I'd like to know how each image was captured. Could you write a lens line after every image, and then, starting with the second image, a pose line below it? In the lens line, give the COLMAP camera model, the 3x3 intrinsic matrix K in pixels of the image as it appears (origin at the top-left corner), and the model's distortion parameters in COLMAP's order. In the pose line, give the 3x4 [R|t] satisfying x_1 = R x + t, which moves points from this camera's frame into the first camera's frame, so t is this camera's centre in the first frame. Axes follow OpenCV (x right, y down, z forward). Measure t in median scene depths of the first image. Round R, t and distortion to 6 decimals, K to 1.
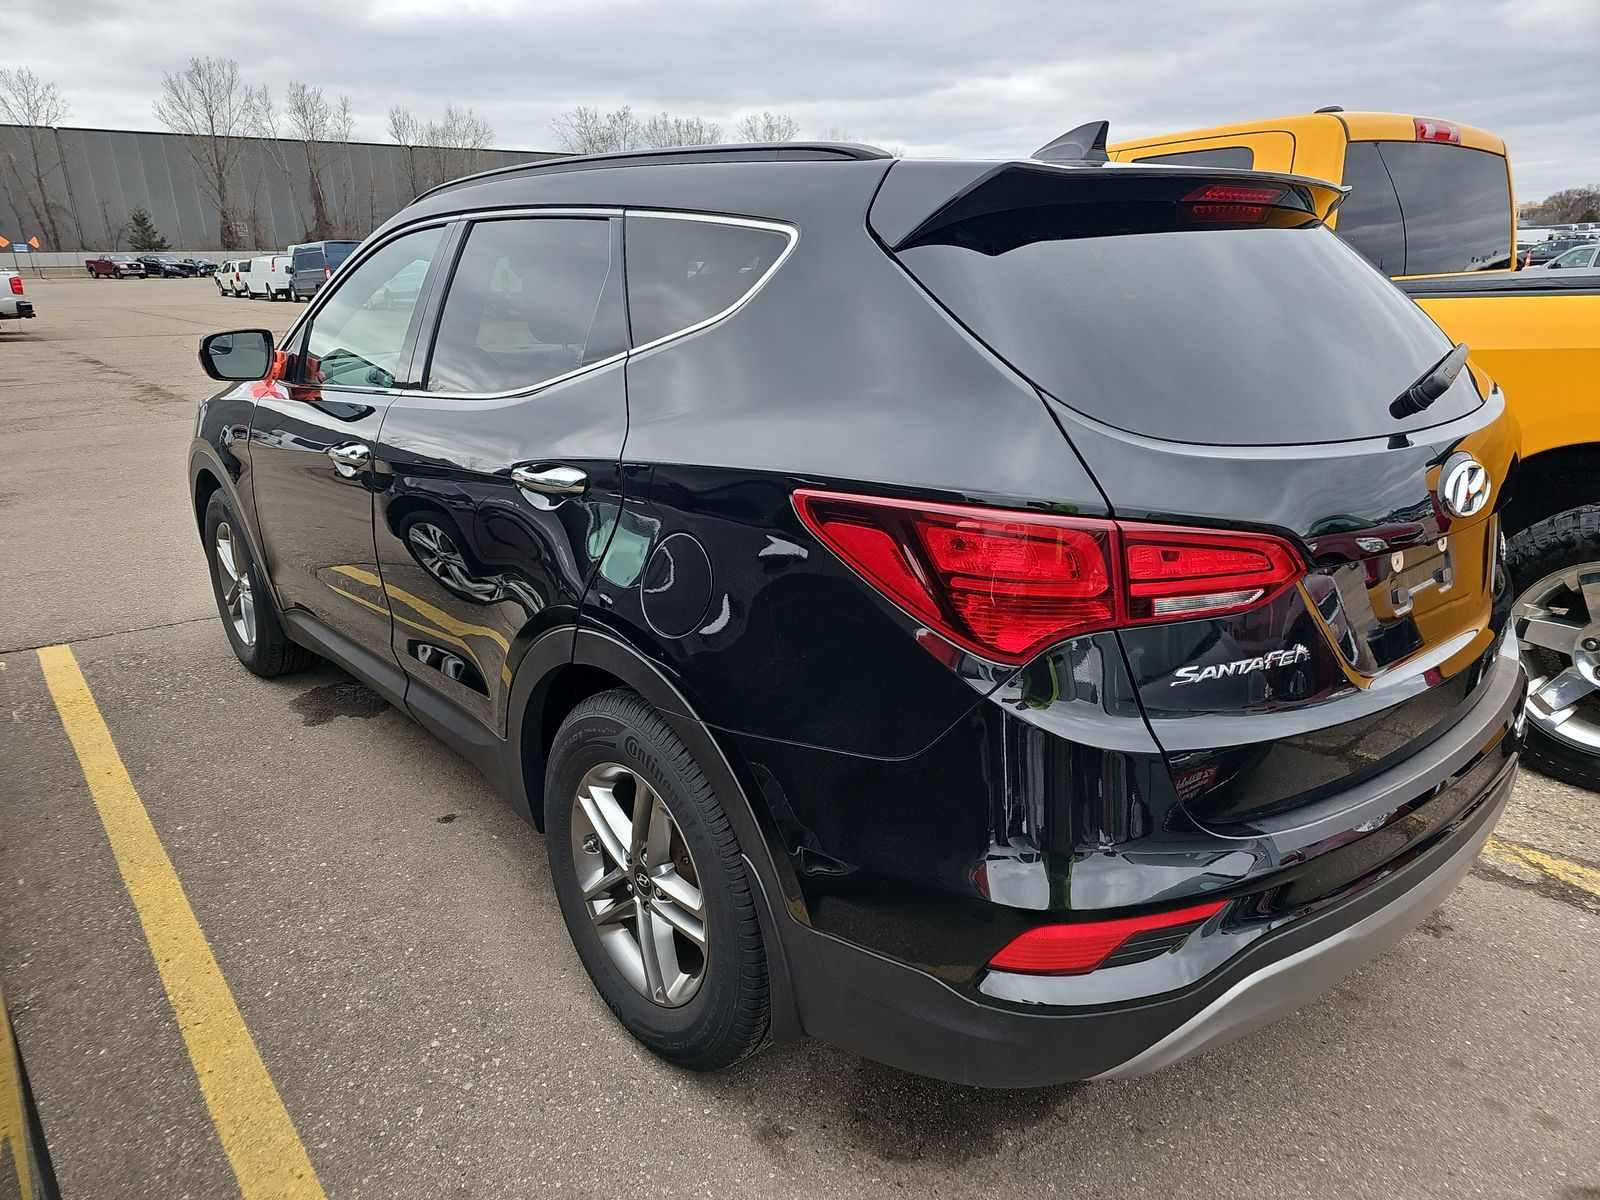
lens RADIAL K [[1061.0, 0, 729.0], [0, 1061.0, 611.3], [0, 0, 1]] dist [0.035472, -0.017372]
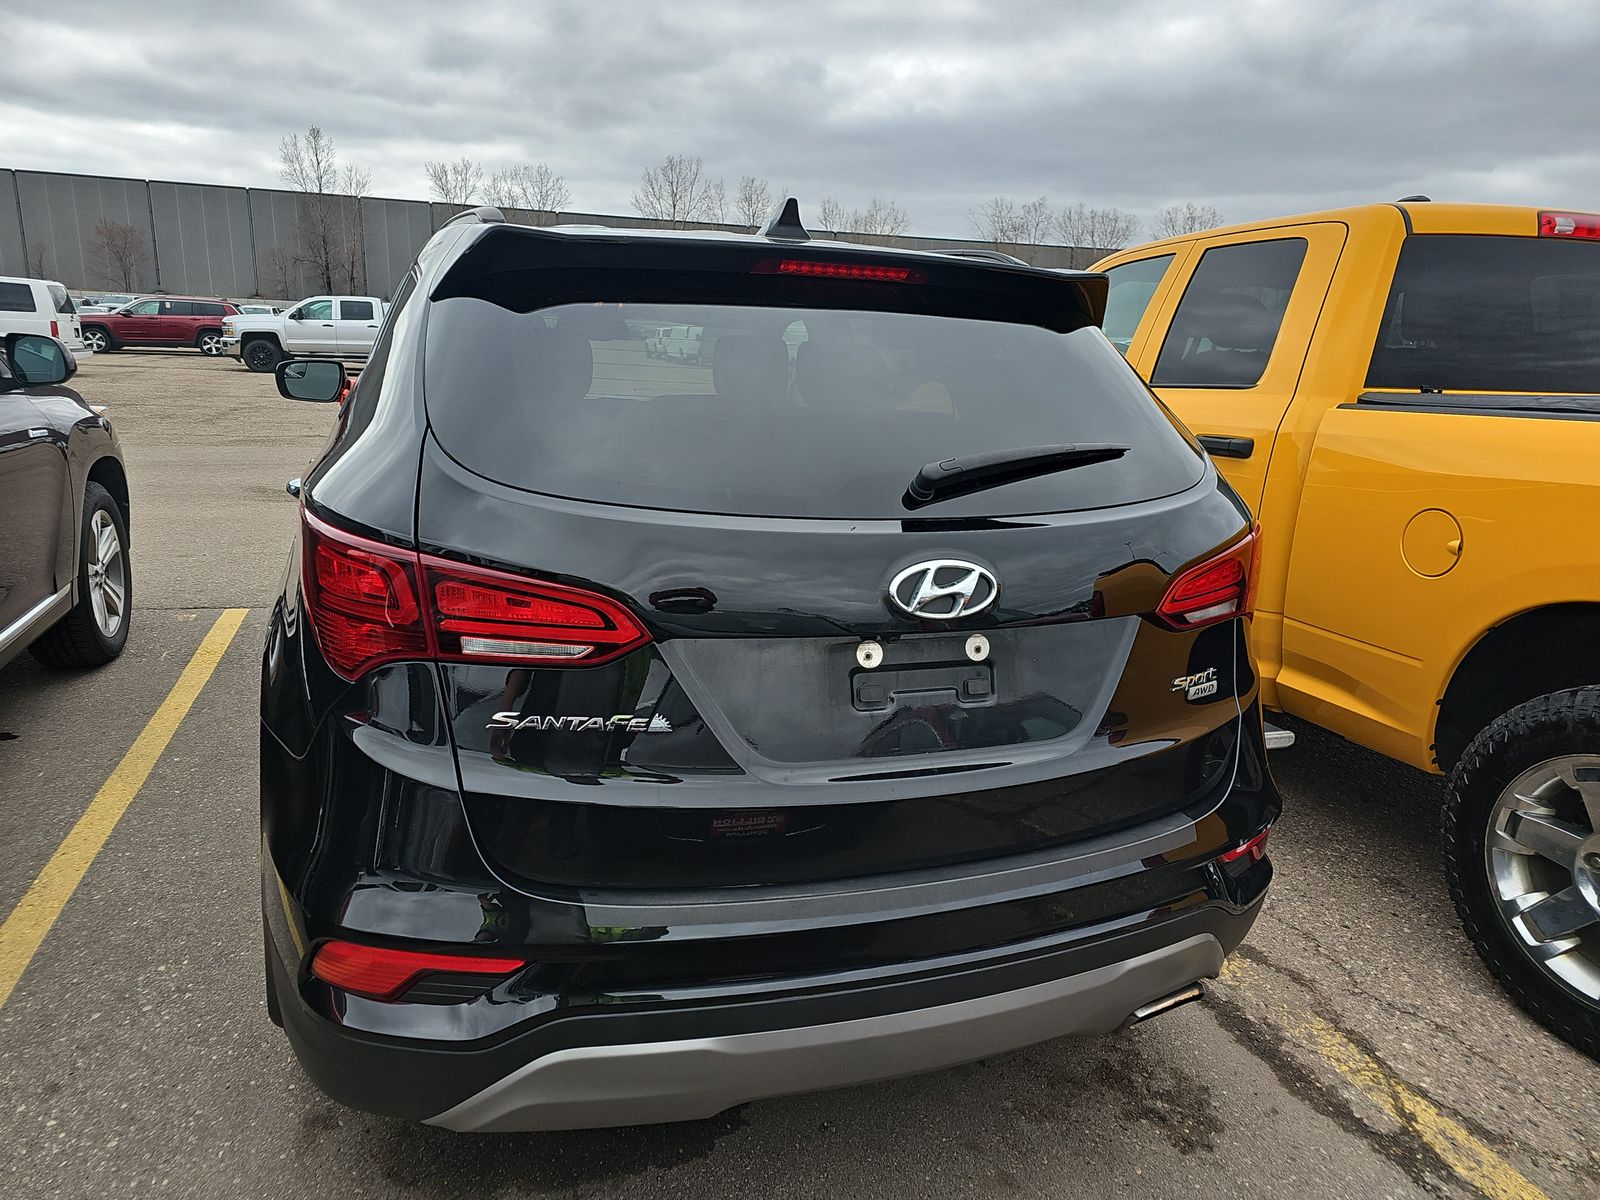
lens RADIAL K [[1061.0, 0, 765.1], [0, 1061.0, 596.4], [0, 0, 1]] dist [0.035472, -0.017372]
pose [[0.935668, 0.133290, -0.326741, 0.459023], [-0.160189, 0.985455, -0.056719, -0.017417], [0.314429, 0.105411, 0.943410, 0.057668]]
